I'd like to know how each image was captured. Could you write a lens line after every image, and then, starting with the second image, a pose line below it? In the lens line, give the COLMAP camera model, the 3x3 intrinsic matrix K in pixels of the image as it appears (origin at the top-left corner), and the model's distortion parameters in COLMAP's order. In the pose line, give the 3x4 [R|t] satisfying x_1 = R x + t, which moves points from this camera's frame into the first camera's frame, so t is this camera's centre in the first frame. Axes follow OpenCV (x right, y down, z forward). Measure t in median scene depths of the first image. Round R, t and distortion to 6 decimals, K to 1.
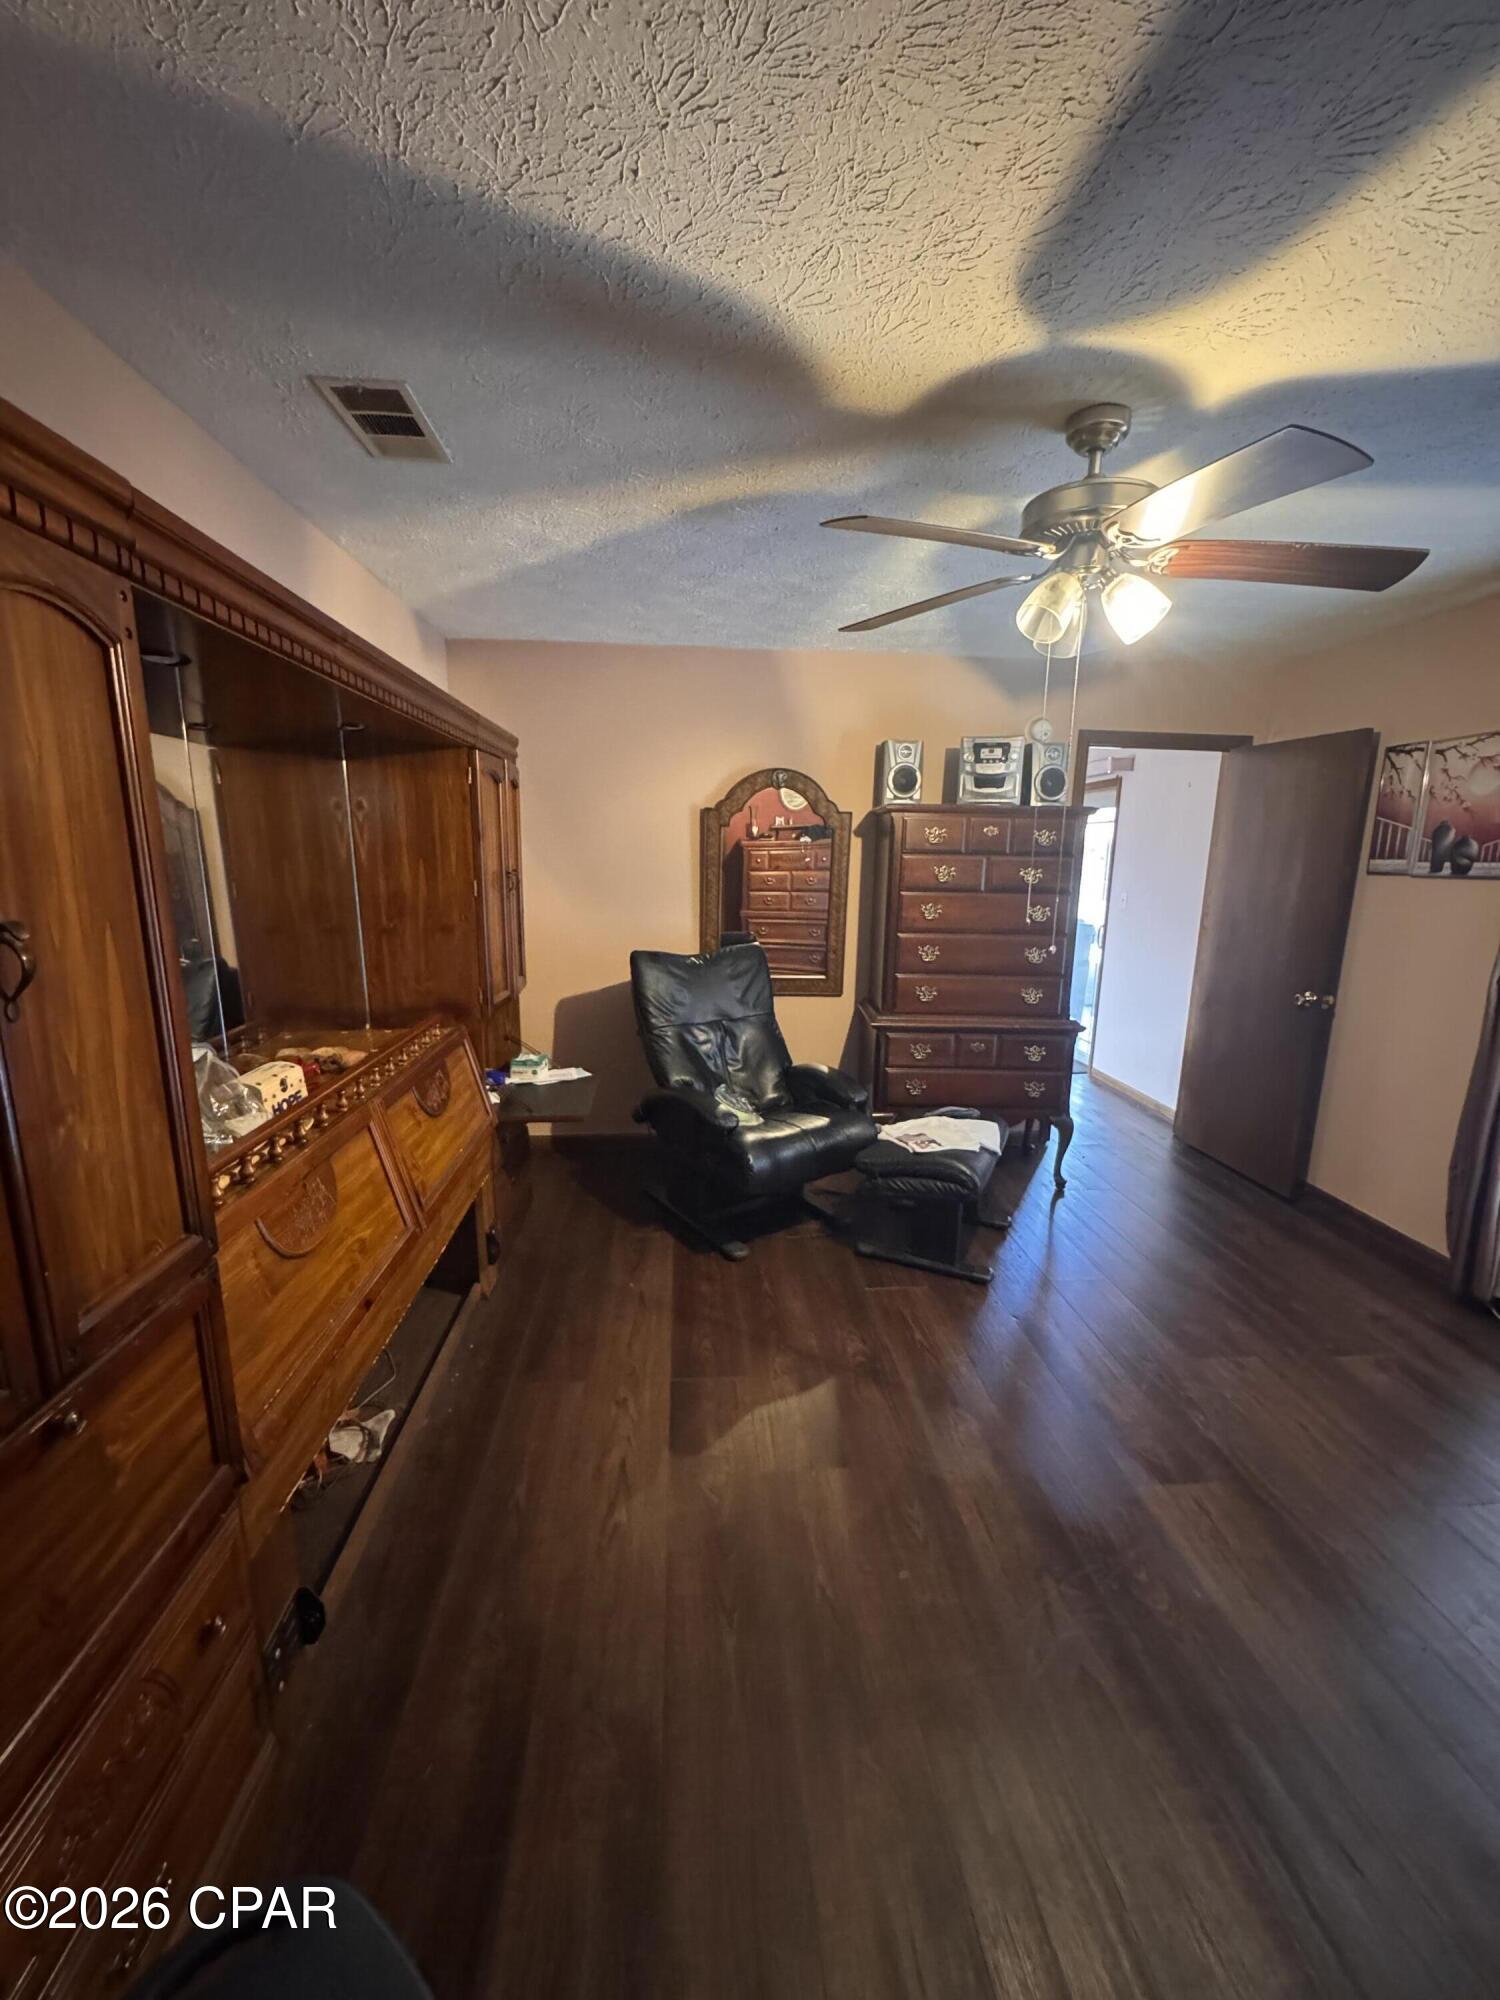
lens RADIAL K [[800.7, 0, 750.0], [0, 800.7, 1000.0], [0, 0, 1]] dist [-0.002797, 0.000054]
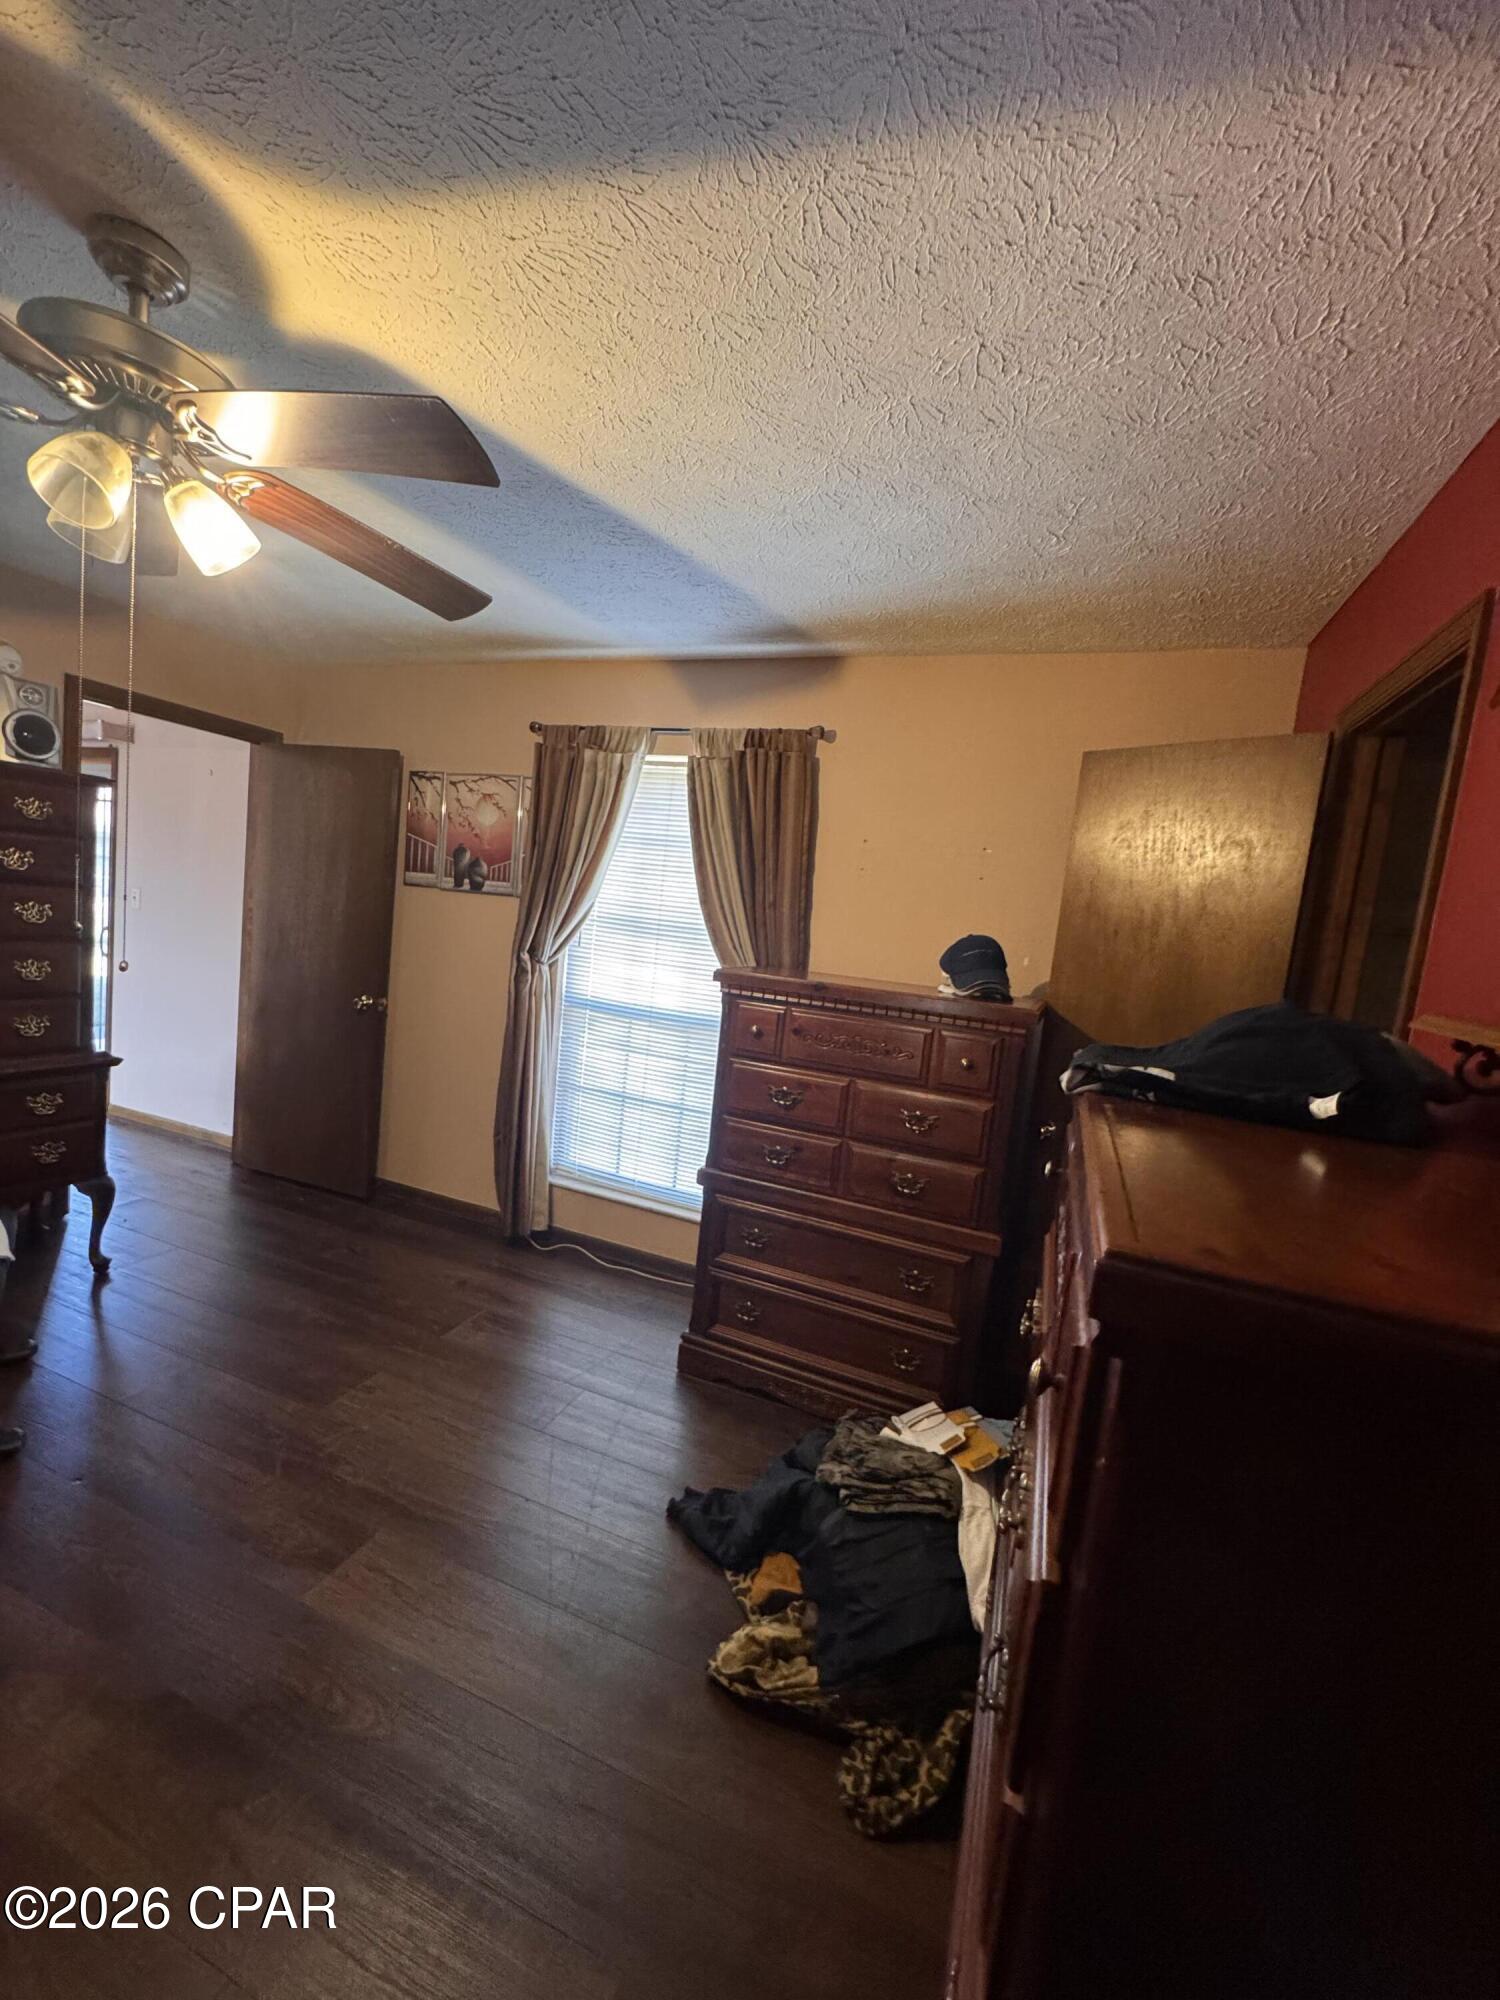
lens RADIAL K [[800.7, 0, 750.0], [0, 800.7, 1000.0], [0, 0, 1]] dist [-0.002797, 0.000054]
pose [[0.431338, -0.069513, 0.899508, -0.018950], [0.072055, 0.996497, 0.042456, -0.014603], [-0.899308, 0.046502, 0.434836, 0.118694]]
